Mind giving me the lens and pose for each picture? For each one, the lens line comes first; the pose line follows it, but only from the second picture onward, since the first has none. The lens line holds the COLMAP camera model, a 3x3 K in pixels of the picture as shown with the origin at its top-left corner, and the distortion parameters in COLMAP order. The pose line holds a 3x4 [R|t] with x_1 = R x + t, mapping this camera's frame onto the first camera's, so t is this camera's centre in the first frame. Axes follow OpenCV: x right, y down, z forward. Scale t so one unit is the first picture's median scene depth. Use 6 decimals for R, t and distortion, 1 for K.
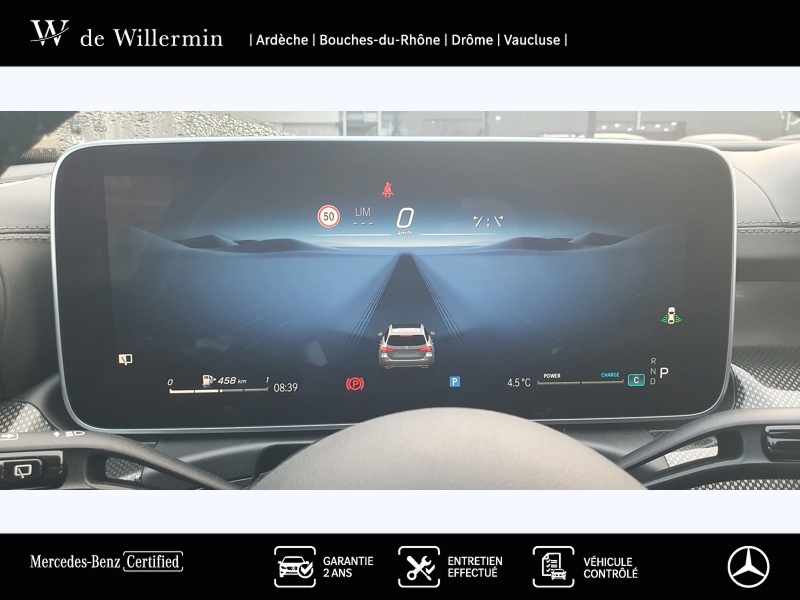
lens RADIAL K [[616.5, 0, 388.0], [0, 616.5, 302.7], [0, 0, 1]] dist [0.001679, 0.008164]
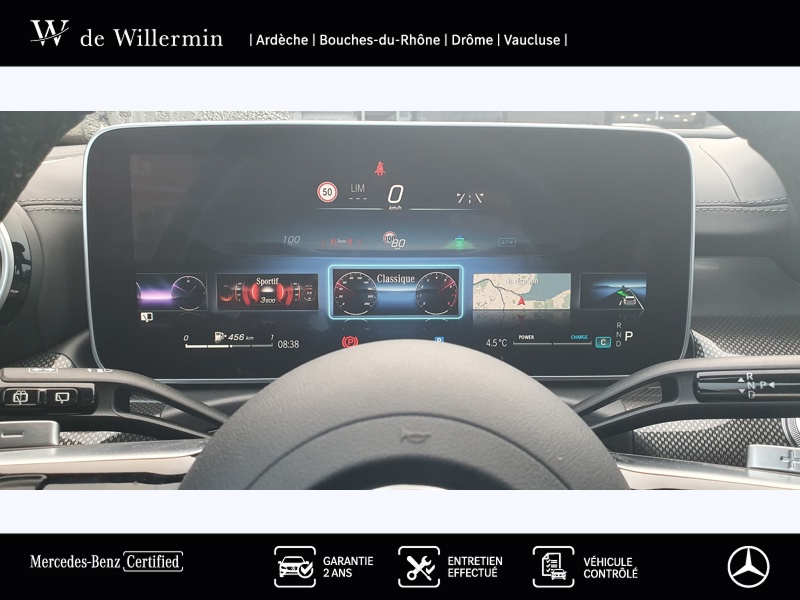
lens RADIAL K [[634.7, 0, 403.0], [0, 634.7, 299.6], [0, 0, 1]] dist [0.007518, -0.004565]
pose [[0.999819, 0.010143, -0.016099, 0.061189], [-0.010100, 0.999945, 0.002750, 0.050631], [0.016126, -0.002587, 0.999867, -0.155059]]
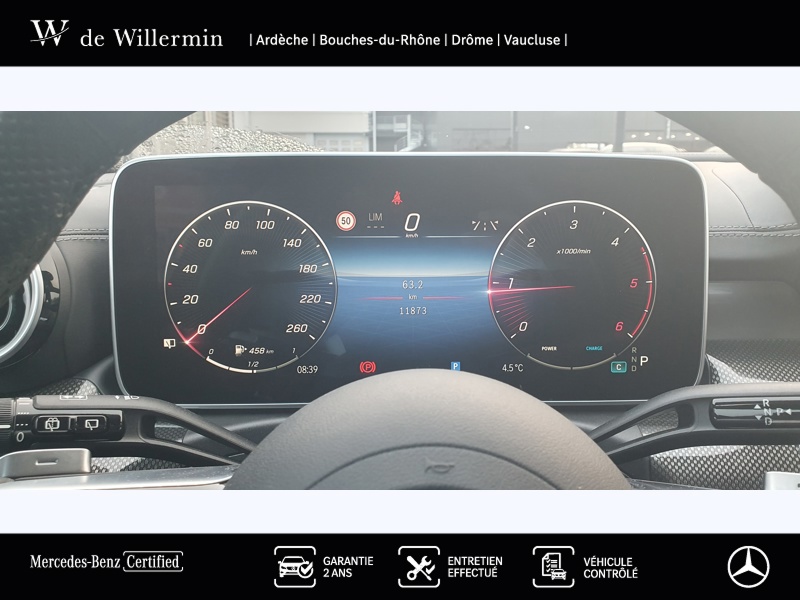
lens RADIAL K [[639.1, 0, 400.0], [0, 639.1, 300.0], [0, 0, 1]] dist [-0.001610, 0.015107]
pose [[0.999319, 0.005966, -0.036409, 0.048975], [-0.006830, 0.999697, -0.023658, 0.034929], [0.036256, 0.023891, 0.999057, -0.182208]]
